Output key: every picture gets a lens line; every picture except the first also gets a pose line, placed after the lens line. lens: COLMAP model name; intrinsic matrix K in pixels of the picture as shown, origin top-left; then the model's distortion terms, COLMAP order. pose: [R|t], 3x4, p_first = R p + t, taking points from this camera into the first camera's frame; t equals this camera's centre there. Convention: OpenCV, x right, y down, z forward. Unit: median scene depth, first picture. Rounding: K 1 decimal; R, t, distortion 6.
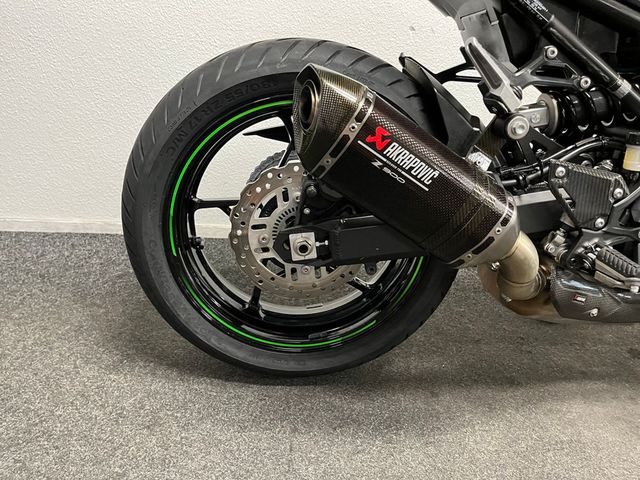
lens RADIAL K [[473.6, 0, 319.1], [0, 473.6, 243.5], [0, 0, 1]] dist [0.066256, -0.089442]
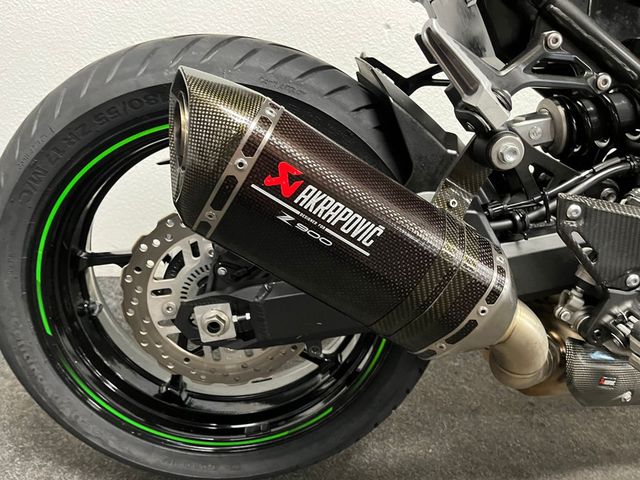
lens RADIAL K [[473.6, 0, 319.1], [0, 473.6, 243.5], [0, 0, 1]] dist [0.066256, -0.089442]
pose [[0.999417, -0.029567, -0.017101, 0.139657], [0.029225, 0.999375, -0.019902, -0.094800], [0.017678, 0.019391, 0.999656, 0.288668]]
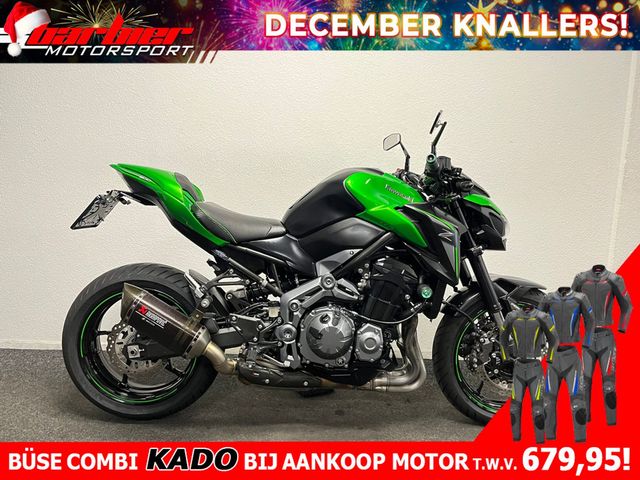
lens RADIAL K [[473.6, 0, 319.1], [0, 473.6, 243.5], [0, 0, 1]] dist [0.066256, -0.089442]
pose [[0.998441, -0.021296, -0.051596, 1.017222], [0.007844, 0.968714, -0.248054, 0.081781], [0.055264, 0.247263, 0.967371, -1.361734]]
